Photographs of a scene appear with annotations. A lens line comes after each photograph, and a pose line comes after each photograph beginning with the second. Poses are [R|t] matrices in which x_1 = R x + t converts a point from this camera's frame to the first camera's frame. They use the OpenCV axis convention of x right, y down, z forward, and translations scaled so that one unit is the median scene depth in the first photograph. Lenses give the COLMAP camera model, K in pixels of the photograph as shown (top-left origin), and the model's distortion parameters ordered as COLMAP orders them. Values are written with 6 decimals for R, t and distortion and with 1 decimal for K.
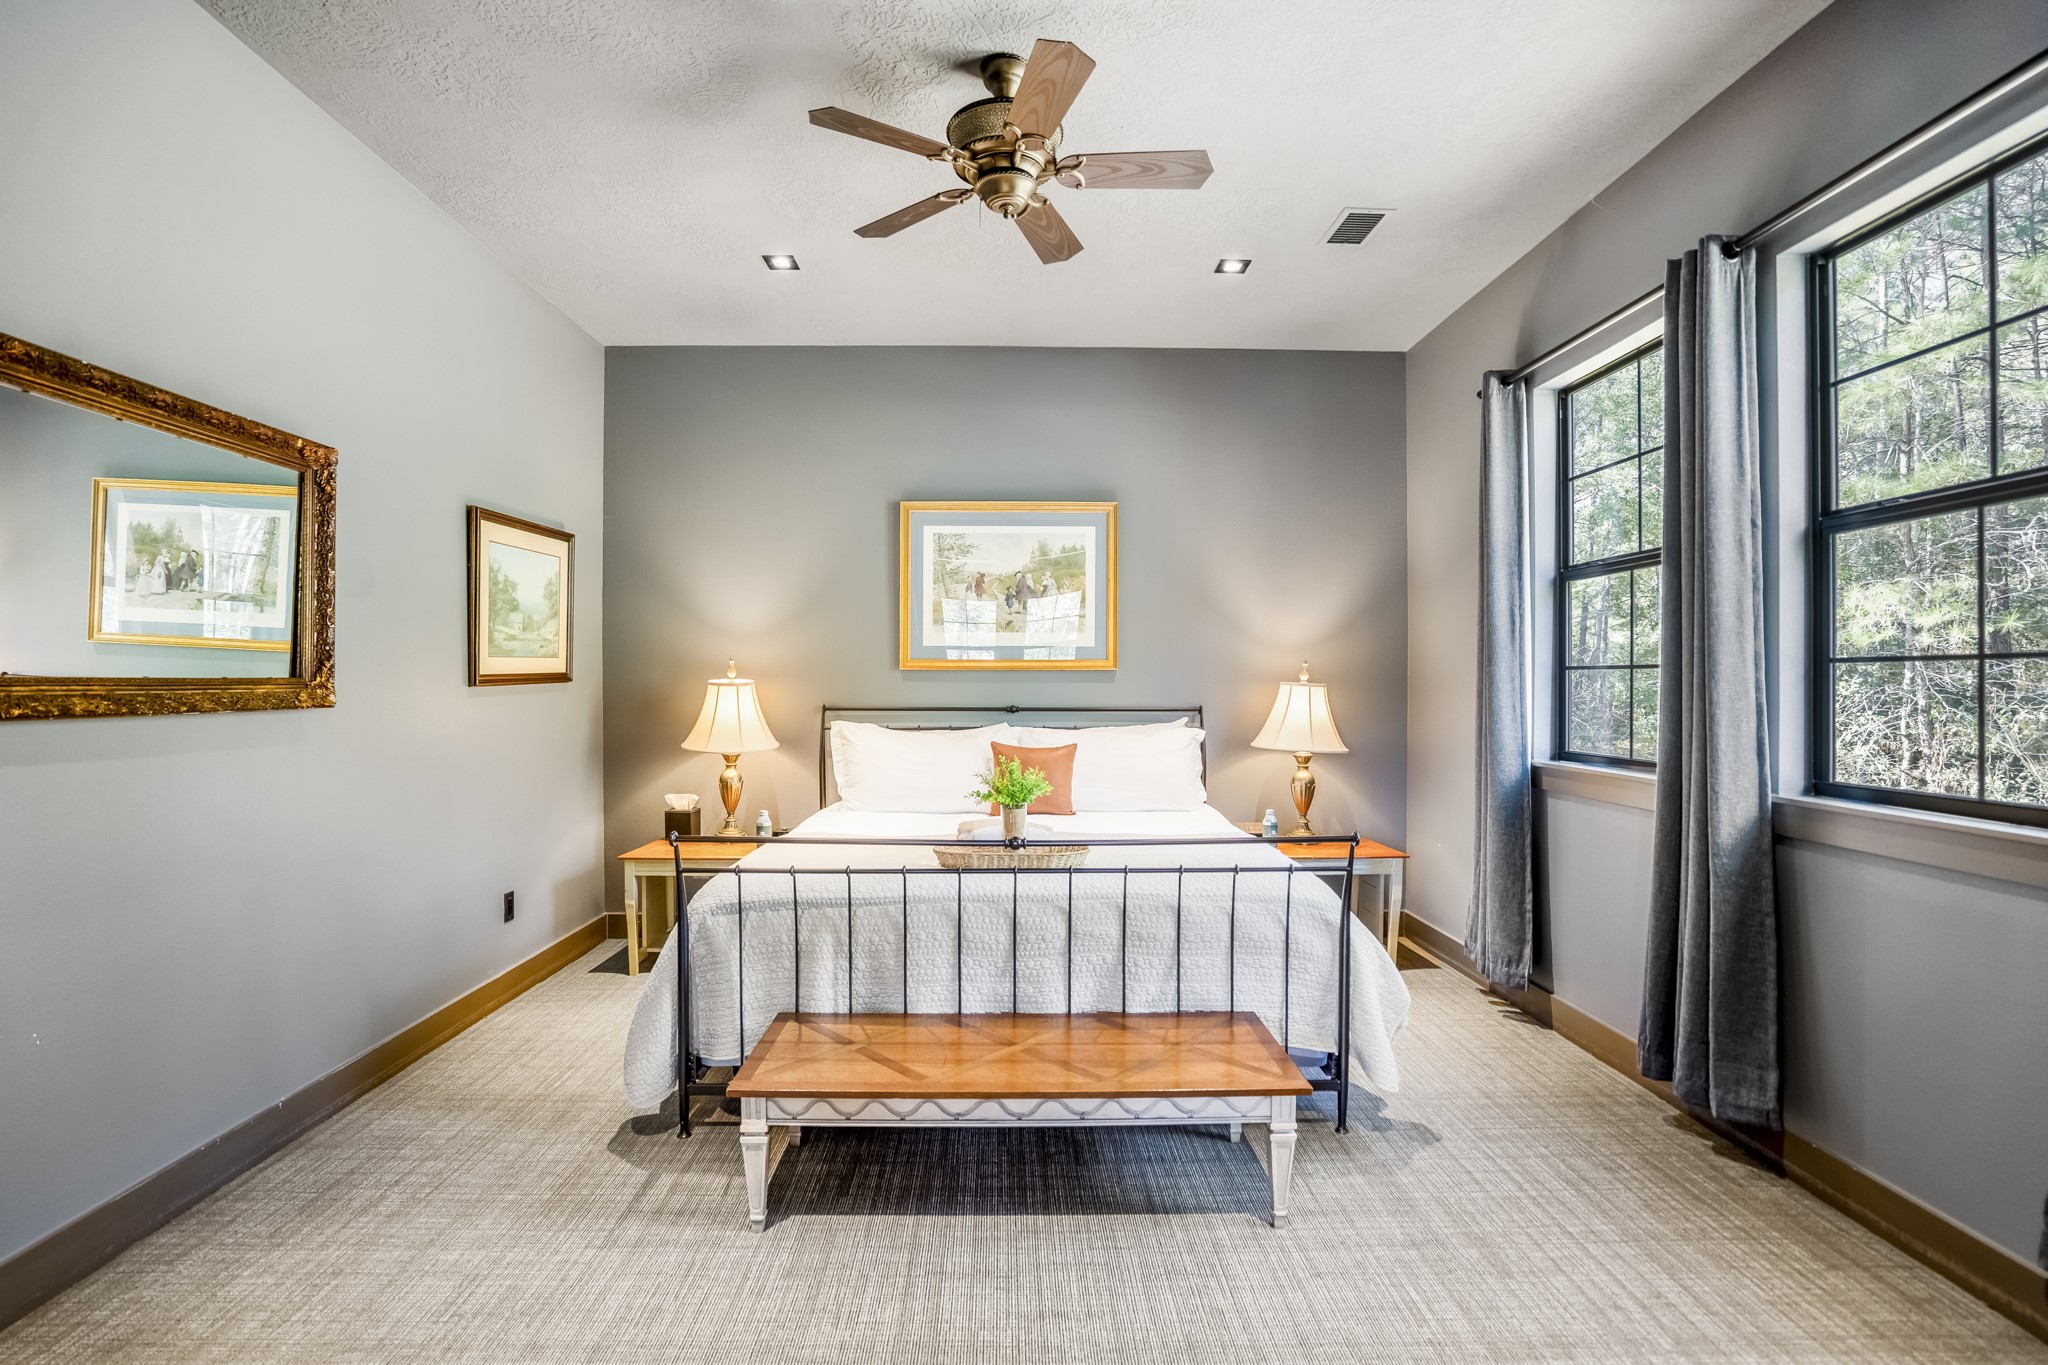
lens RADIAL K [[976.4, 0, 1024.0], [0, 976.4, 682.5], [0, 0, 1]] dist [-0.056538, 0.035265]
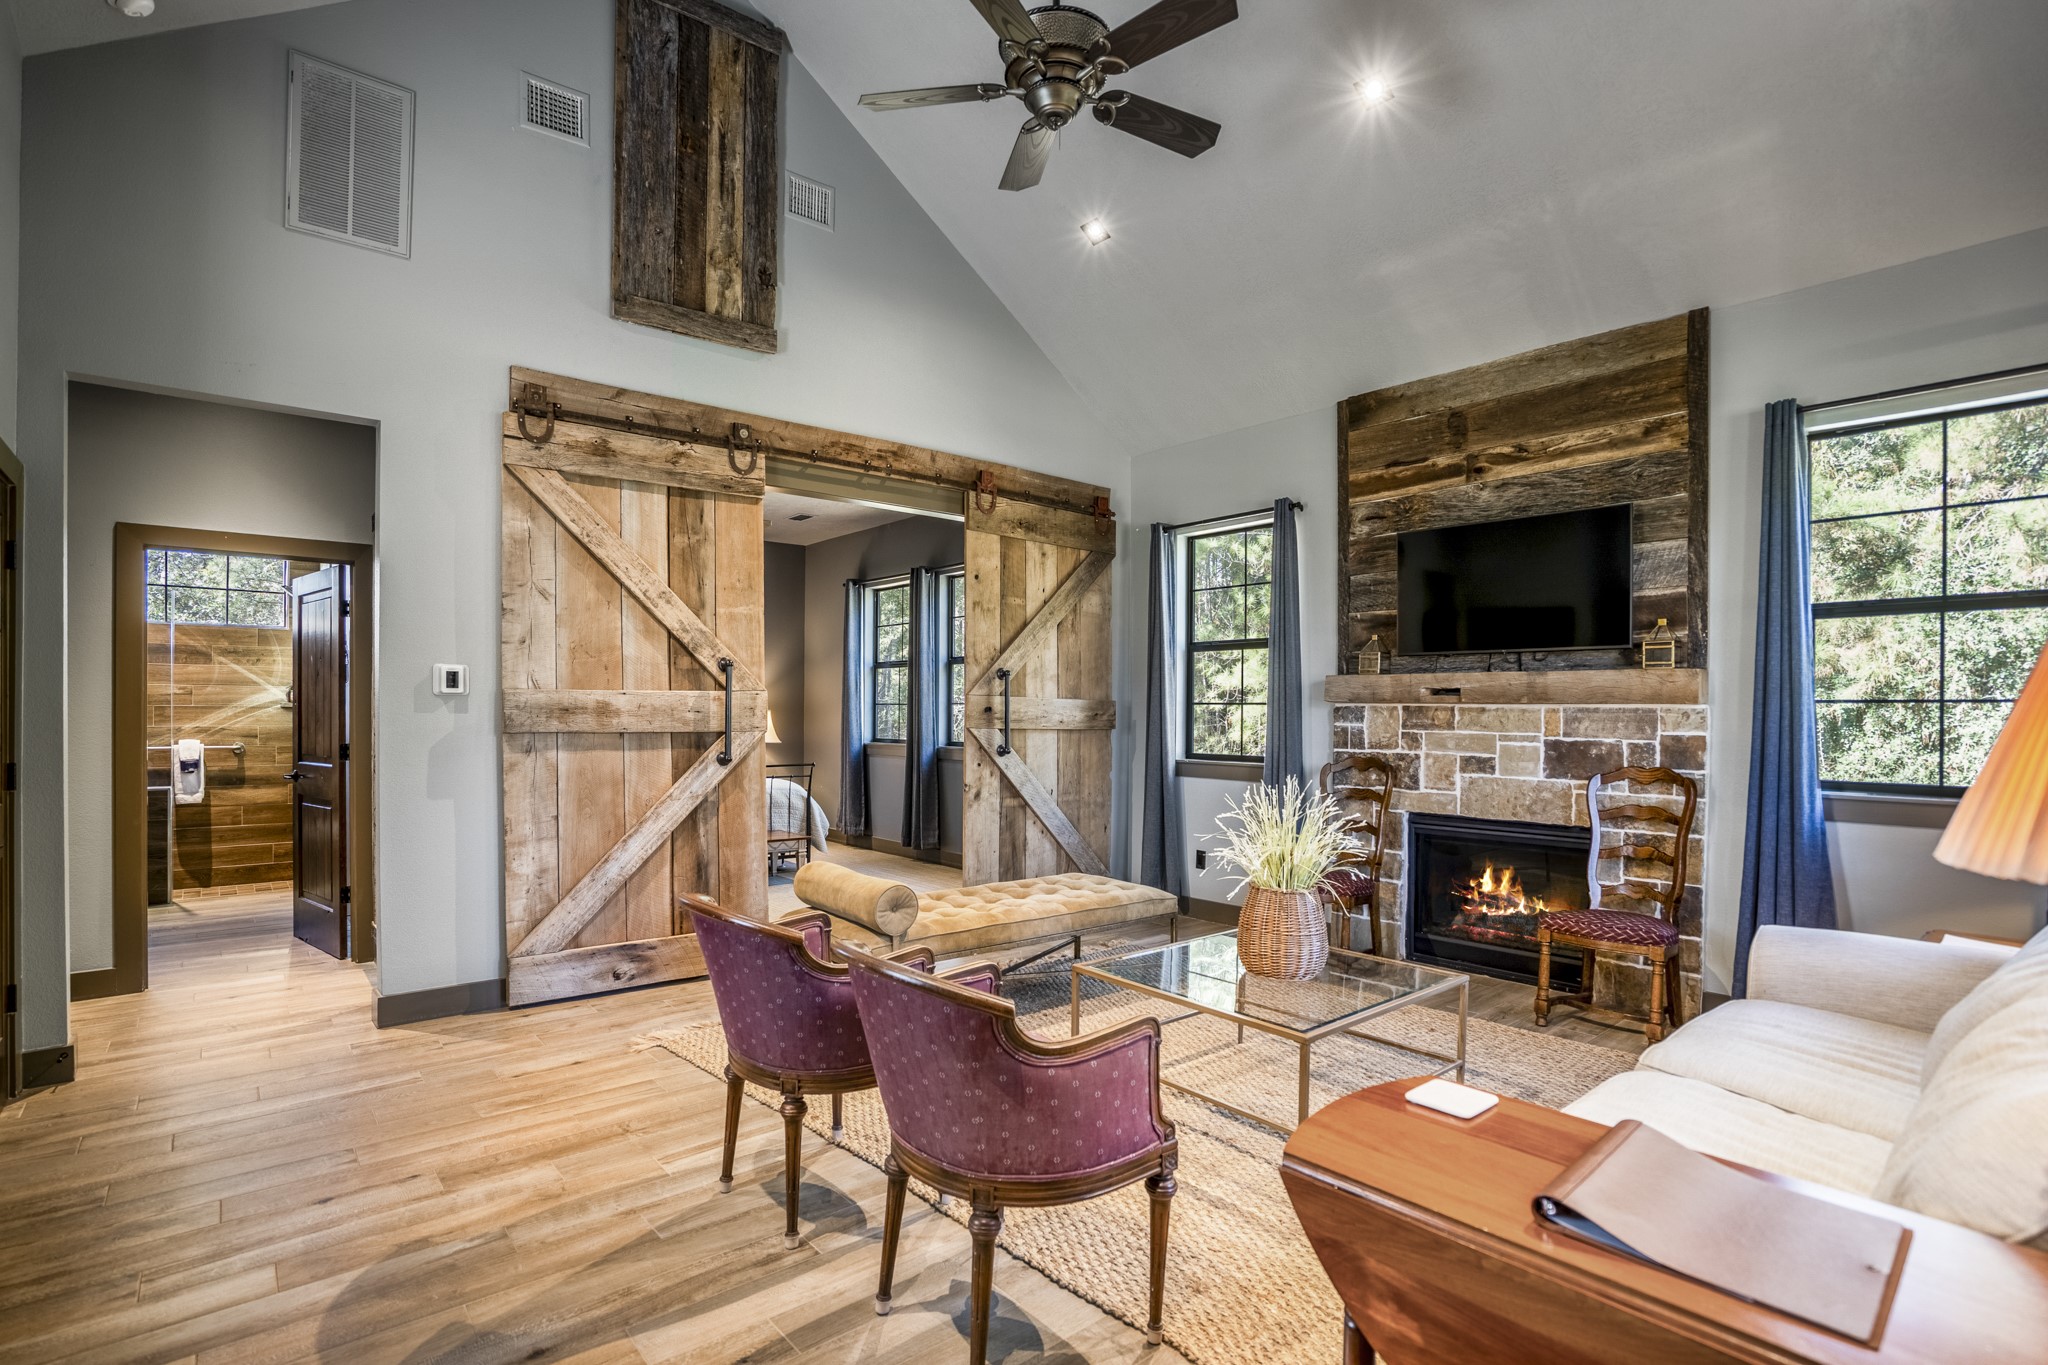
lens RADIAL K [[996.0, 0, 998.5], [0, 996.0, 711.6], [0, 0, 1]] dist [-0.057858, 0.033811]
pose [[0.791119, 0.002347, 0.611658, -0.760404], [-0.004924, 0.999985, 0.002531, -0.004068], [-0.611642, -0.005014, 0.791119, -1.227742]]
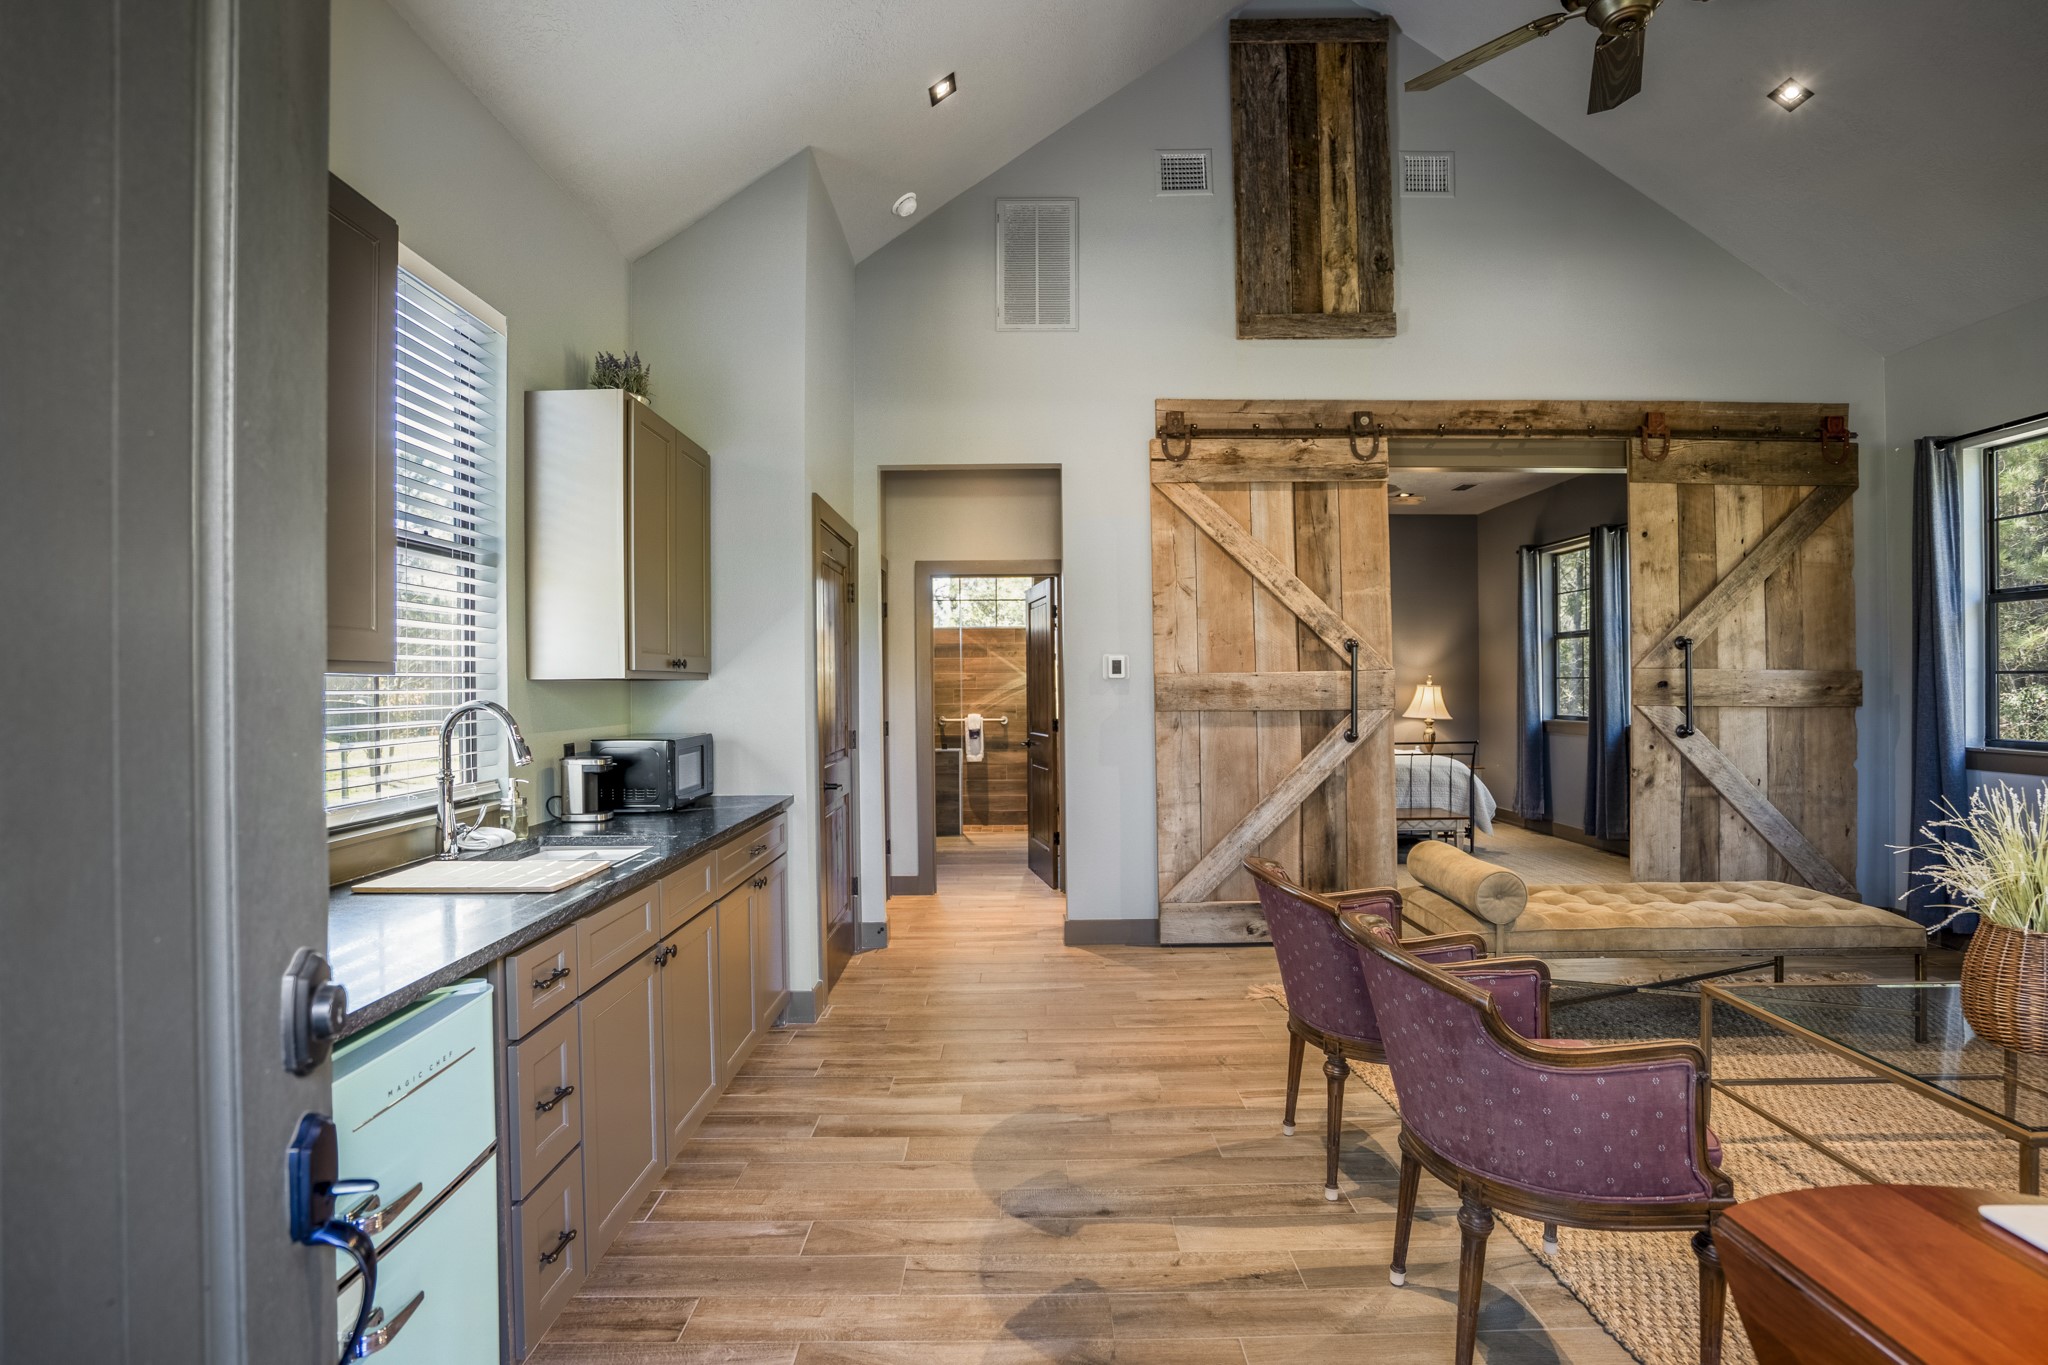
lens RADIAL K [[976.4, 0, 1024.0], [0, 976.4, 682.5], [0, 0, 1]] dist [-0.056538, 0.035265]
pose [[0.999746, -0.010142, -0.020137, -0.661225], [0.010090, 0.999946, -0.002652, -0.011702], [0.020163, 0.002448, 0.999794, -1.321592]]
